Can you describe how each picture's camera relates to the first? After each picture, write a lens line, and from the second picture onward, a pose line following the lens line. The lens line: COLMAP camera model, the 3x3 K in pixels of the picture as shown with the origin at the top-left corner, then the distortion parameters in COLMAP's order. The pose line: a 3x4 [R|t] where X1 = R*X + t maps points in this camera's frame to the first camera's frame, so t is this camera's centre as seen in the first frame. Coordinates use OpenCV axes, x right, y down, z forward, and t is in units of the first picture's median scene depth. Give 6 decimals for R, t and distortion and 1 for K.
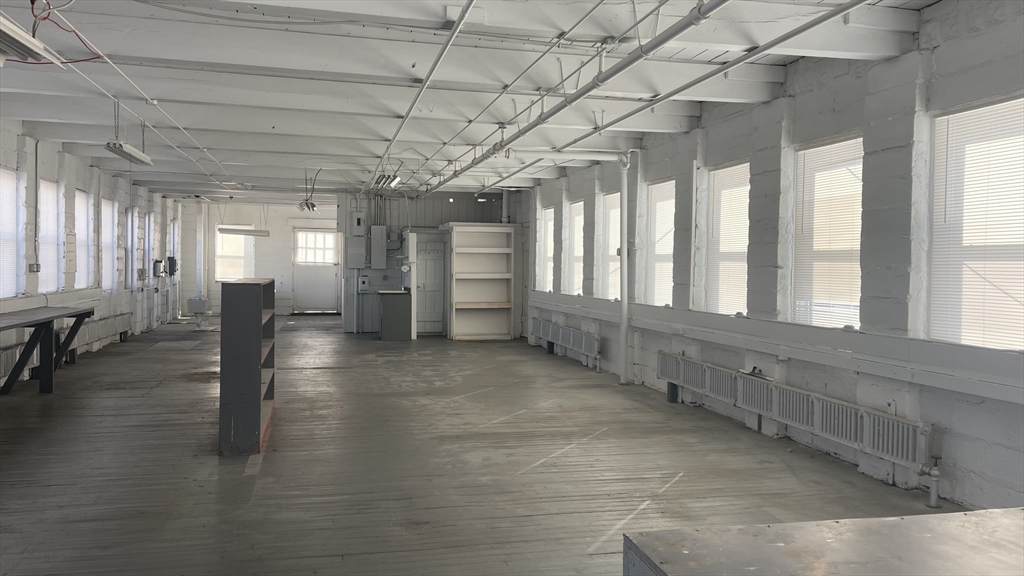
lens RADIAL K [[759.7, 0, 513.7], [0, 759.7, 286.2], [0, 0, 1]] dist [0.066923, -0.001923]
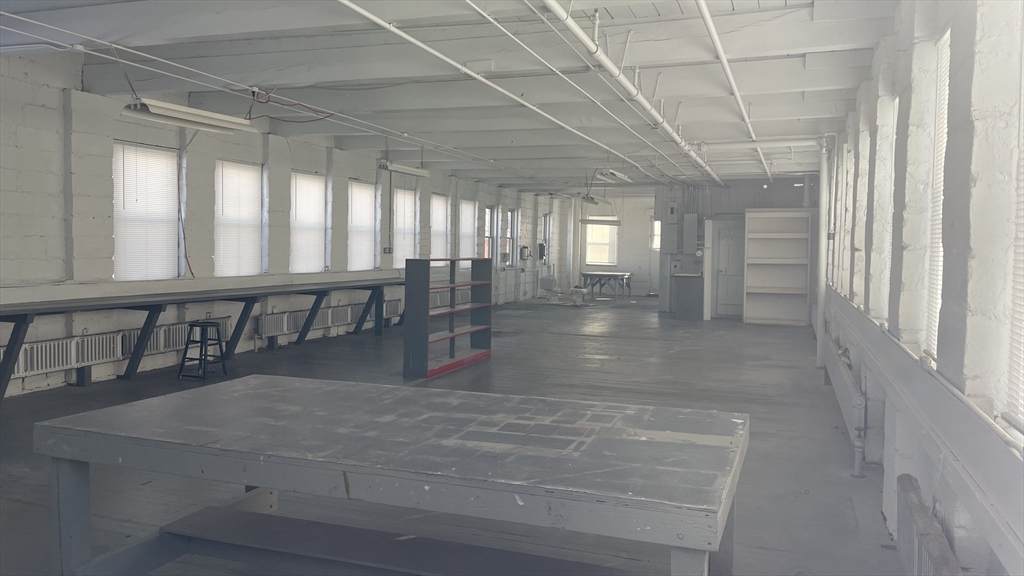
lens RADIAL K [[759.7, 0, 508.0], [0, 759.7, 281.8], [0, 0, 1]] dist [0.066923, -0.001923]
pose [[0.834546, 0.026575, -0.550296, 0.207277], [-0.021234, 0.999645, 0.016072, 0.004505], [0.550528, -0.001728, 0.834815, -0.040265]]
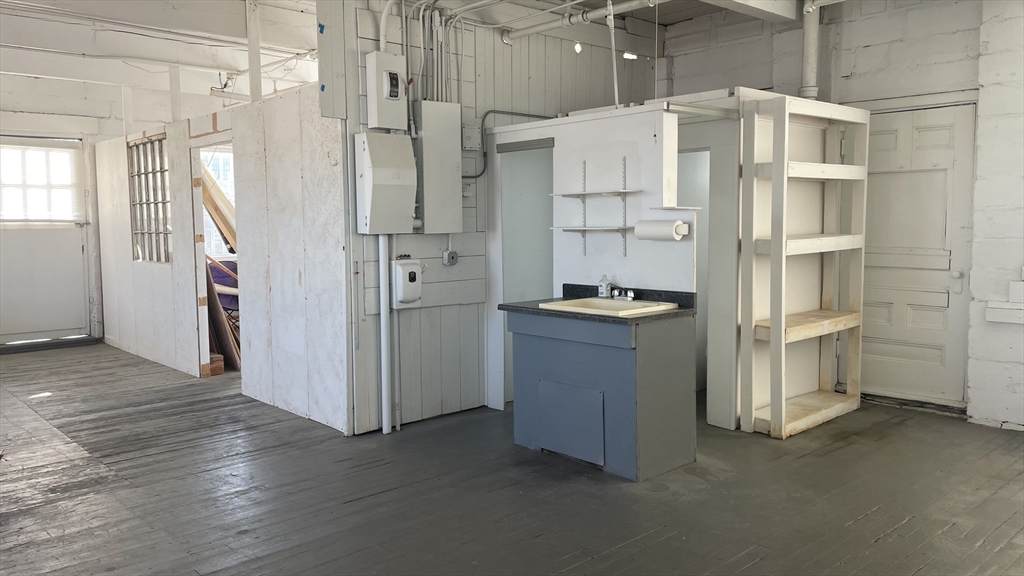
lens RADIAL K [[759.7, 0, 510.2], [0, 759.7, 283.9], [0, 0, 1]] dist [0.066923, -0.001923]
pose [[0.881293, -0.062219, 0.468456, -0.318251], [0.034624, 0.997132, 0.067298, -0.022909], [-0.471300, -0.043090, 0.880920, 0.710632]]
